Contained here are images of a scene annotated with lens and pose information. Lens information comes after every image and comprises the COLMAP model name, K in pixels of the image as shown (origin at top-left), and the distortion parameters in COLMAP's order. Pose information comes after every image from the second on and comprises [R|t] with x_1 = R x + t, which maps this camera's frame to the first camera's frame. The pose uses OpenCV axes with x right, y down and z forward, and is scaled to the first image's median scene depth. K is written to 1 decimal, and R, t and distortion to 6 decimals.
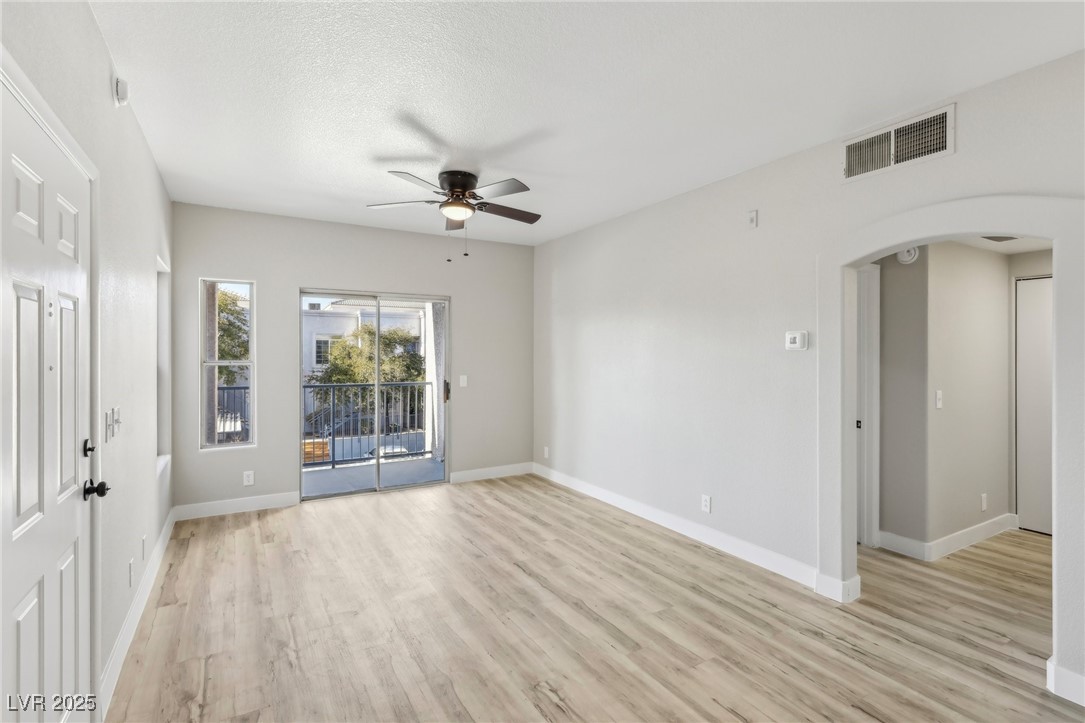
lens RADIAL K [[516.9, 0, 542.8], [0, 516.9, 354.6], [0, 0, 1]] dist [0.001165, 0.001725]
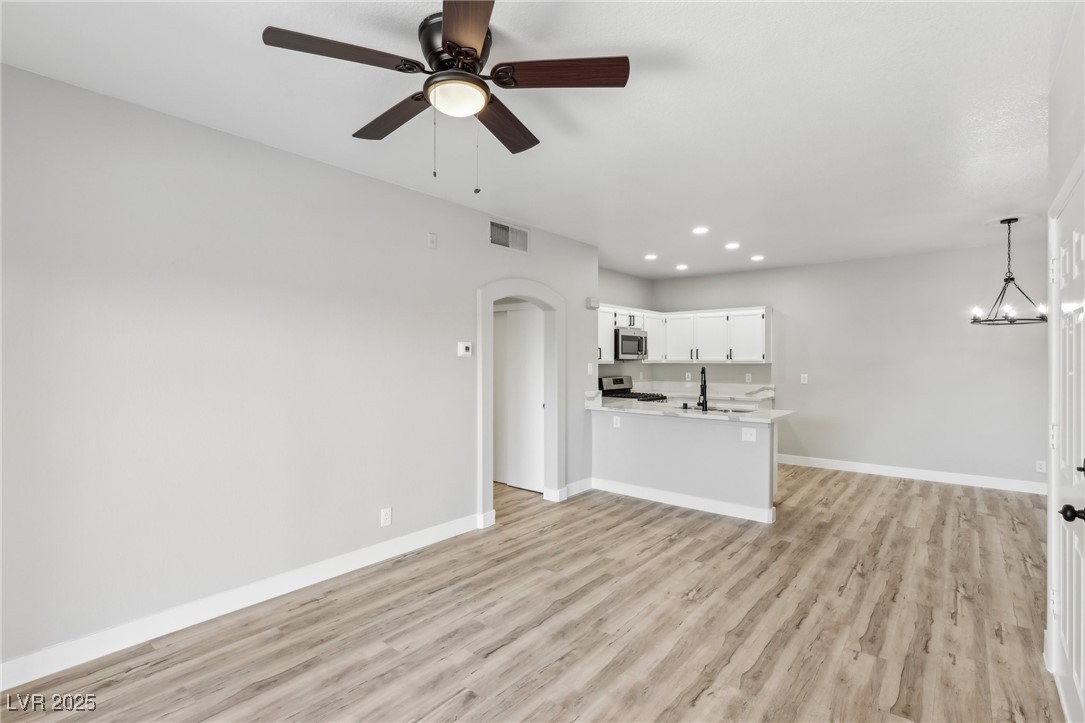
lens RADIAL K [[516.9, 0, 542.8], [0, 516.9, 363.7], [0, 0, 1]] dist [0.001165, 0.001725]
pose [[-0.342688, -0.012100, 0.939371, -0.764444], [-0.001280, 0.999922, 0.012413, -0.005858], [-0.939448, 0.003051, -0.342677, 1.203957]]
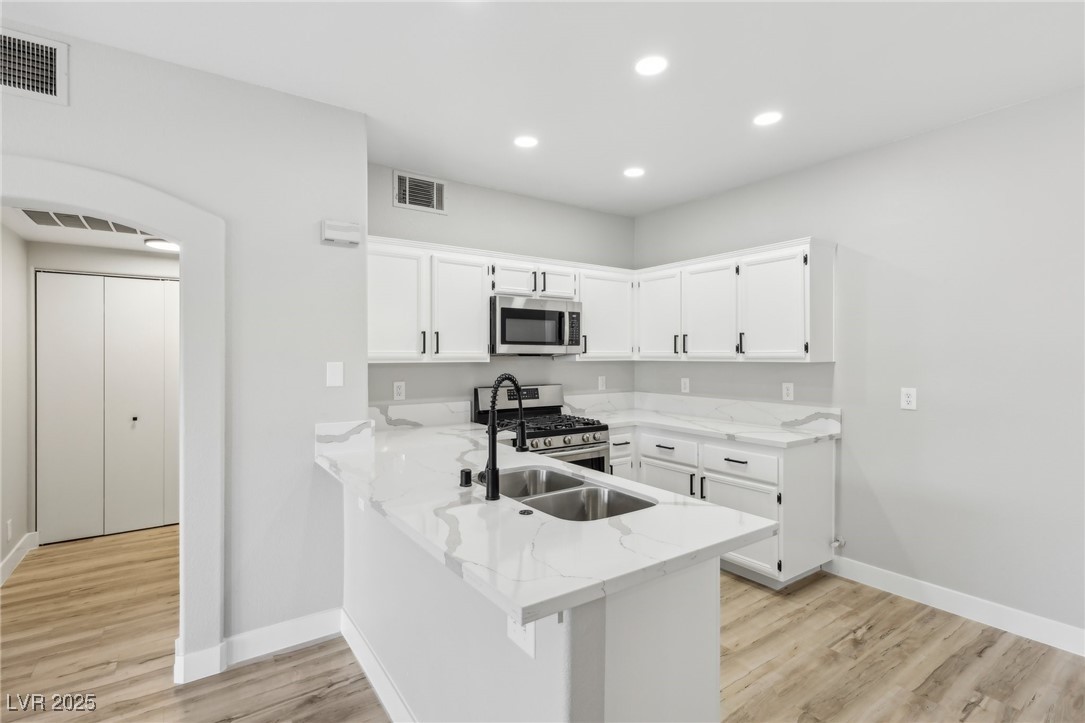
lens RADIAL K [[516.9, 0, 541.9], [0, 516.9, 355.4], [0, 0, 1]] dist [0.001165, 0.001725]
pose [[-0.067822, -0.004188, 0.997689, -0.051130], [0.001416, 0.999990, 0.004294, 0.000132], [-0.997696, 0.001704, -0.067815, 0.232083]]
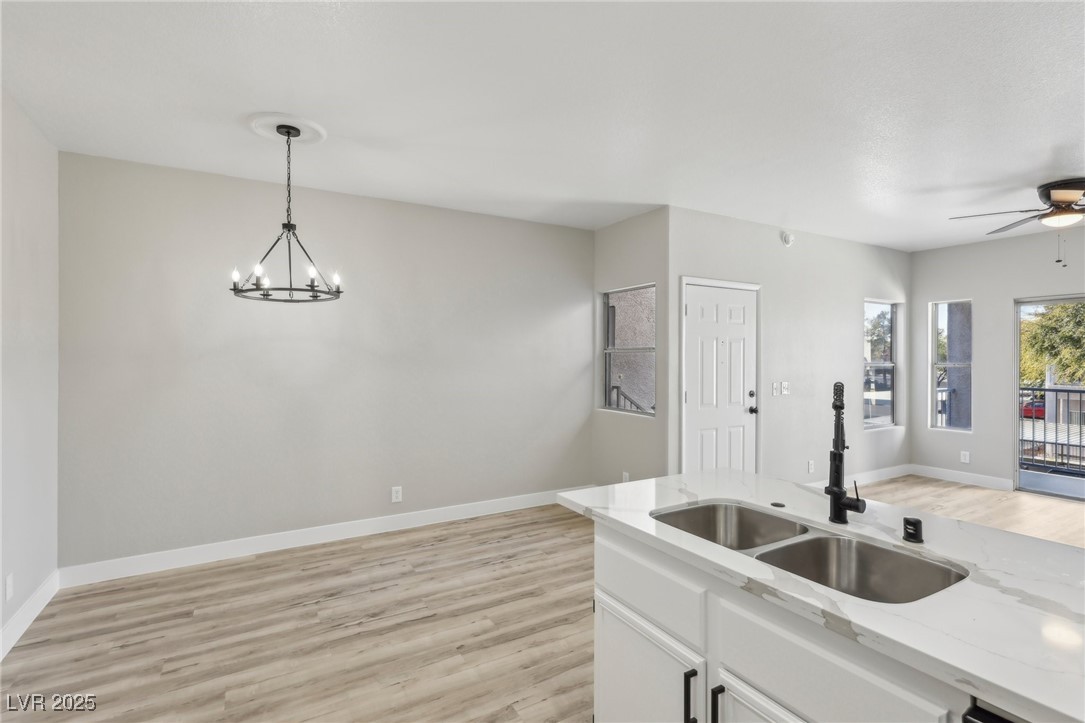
lens RADIAL K [[516.9, 0, 541.2], [0, 516.9, 355.5], [0, 0, 1]] dist [0.001165, 0.001725]
pose [[-0.011804, -0.003191, -0.999925, 0.957066], [-0.003225, 0.999990, -0.003153, -0.000879], [0.999925, 0.003188, -0.011814, -0.018745]]
